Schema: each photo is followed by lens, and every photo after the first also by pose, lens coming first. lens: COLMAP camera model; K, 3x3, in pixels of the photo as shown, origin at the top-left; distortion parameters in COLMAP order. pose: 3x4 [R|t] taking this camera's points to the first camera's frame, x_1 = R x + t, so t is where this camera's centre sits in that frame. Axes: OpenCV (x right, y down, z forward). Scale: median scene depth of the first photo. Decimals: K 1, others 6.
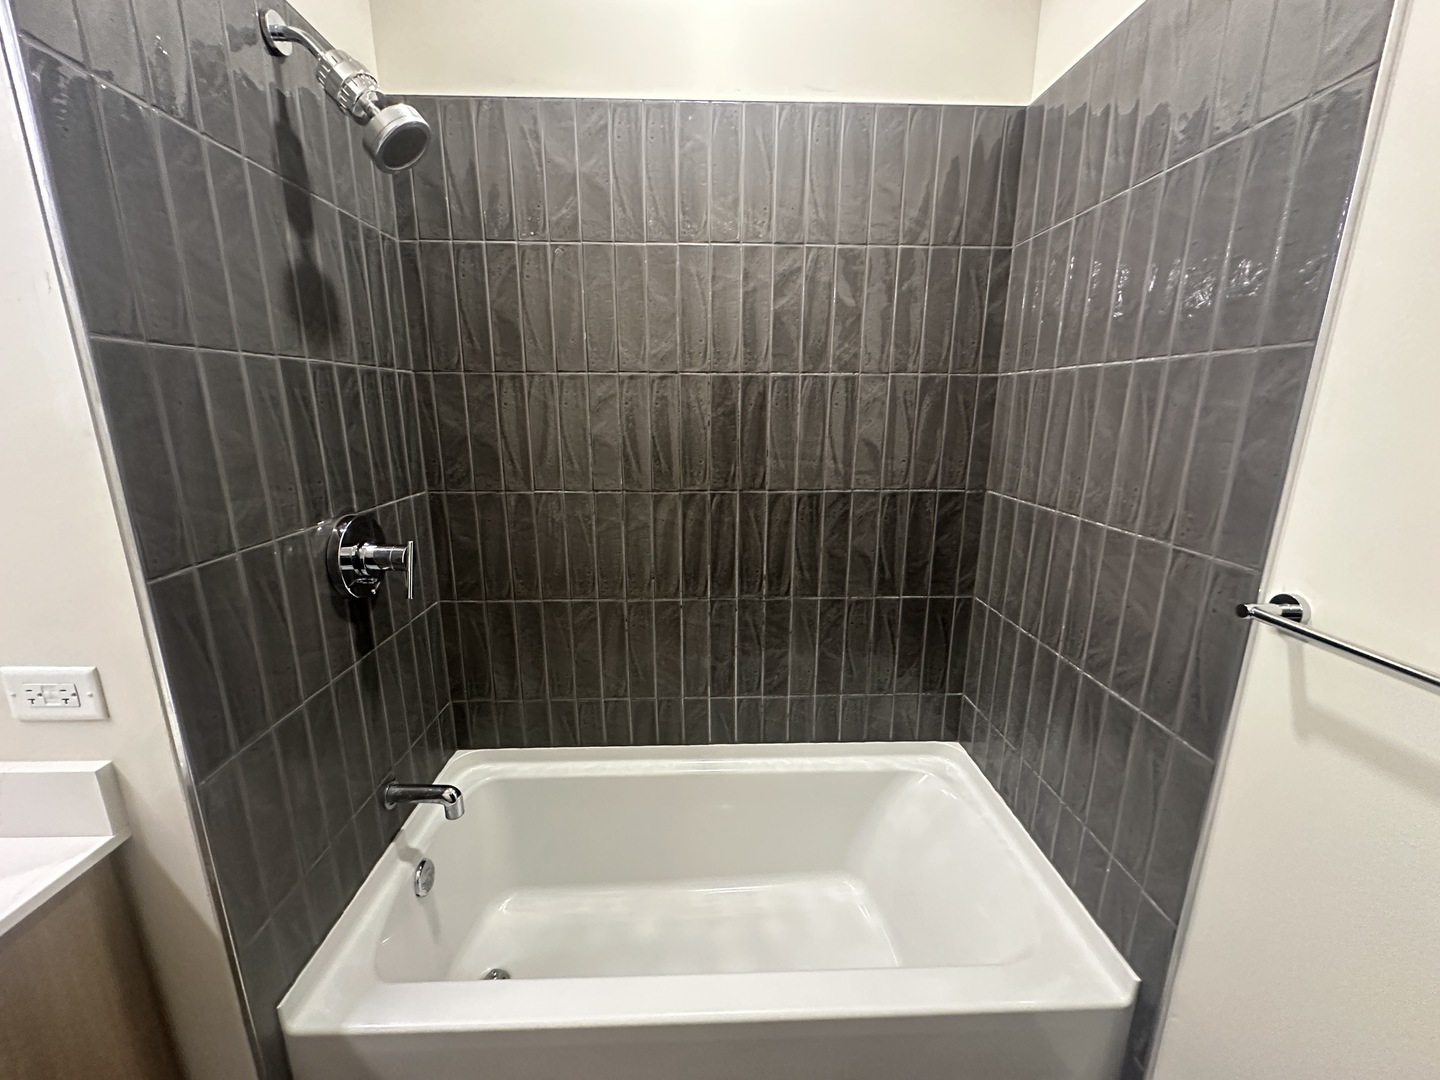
lens RADIAL K [[572.4, 0, 723.8], [0, 572.4, 542.0], [0, 0, 1]] dist [-0.006600, 0.000493]
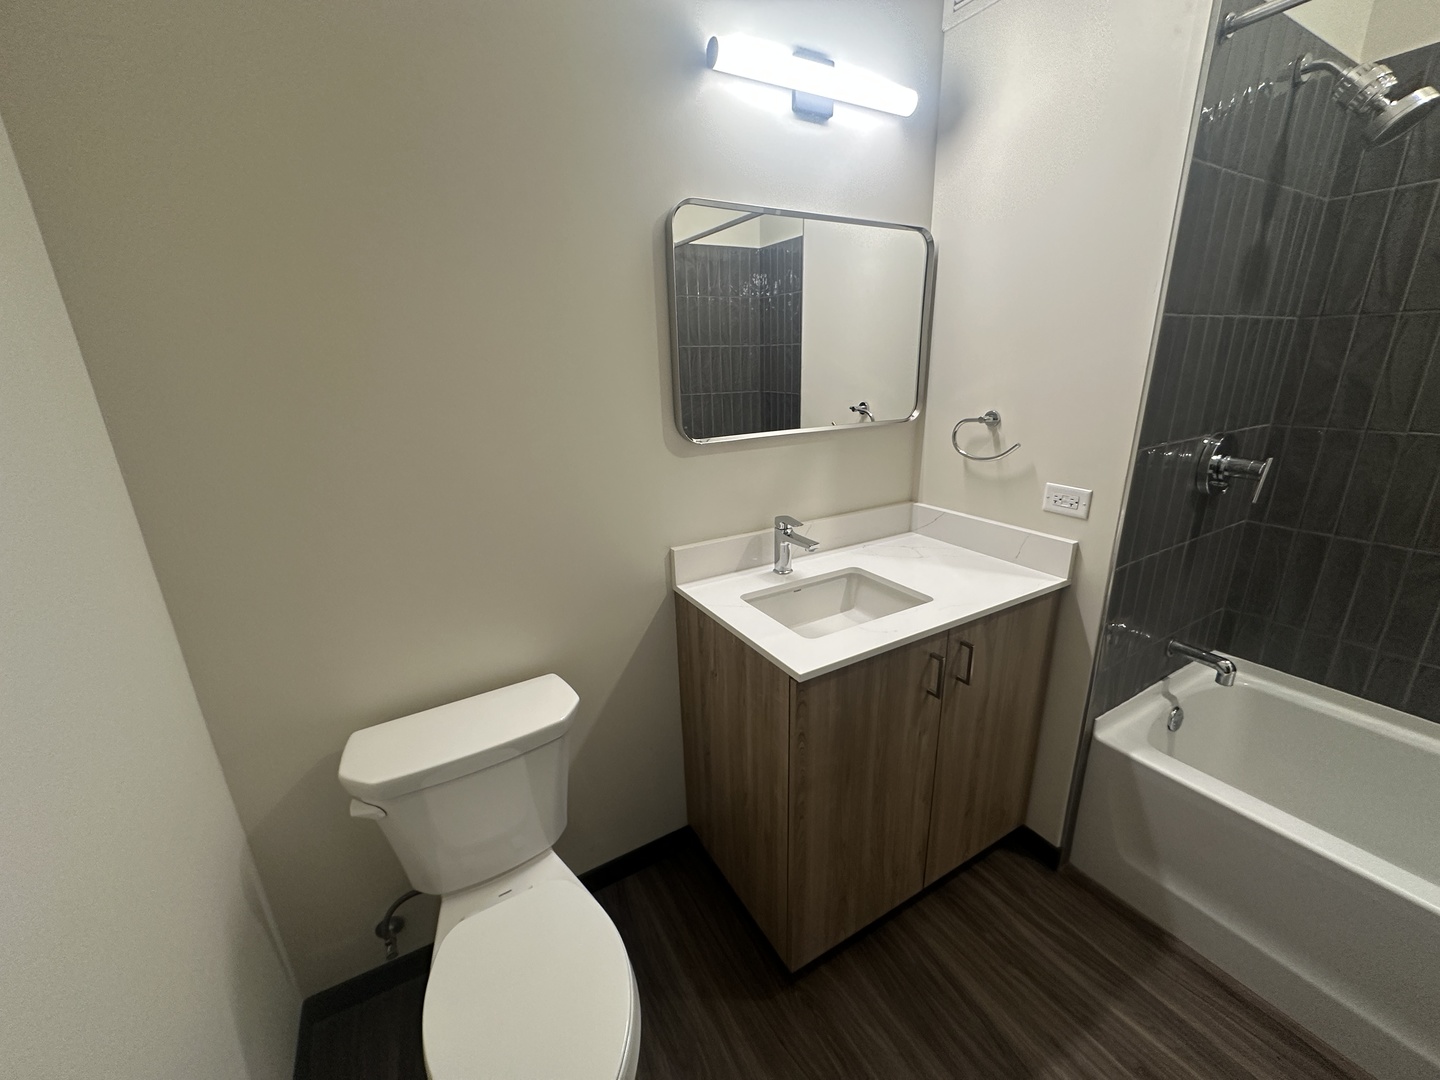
lens RADIAL K [[572.4, 0, 726.4], [0, 572.4, 535.7], [0, 0, 1]] dist [-0.006600, 0.000493]
pose [[0.464262, 0.251092, -0.849361, 0.001026], [-0.183480, 0.965436, 0.185116, 0.145411], [0.866485, 0.069899, 0.494286, -0.629514]]
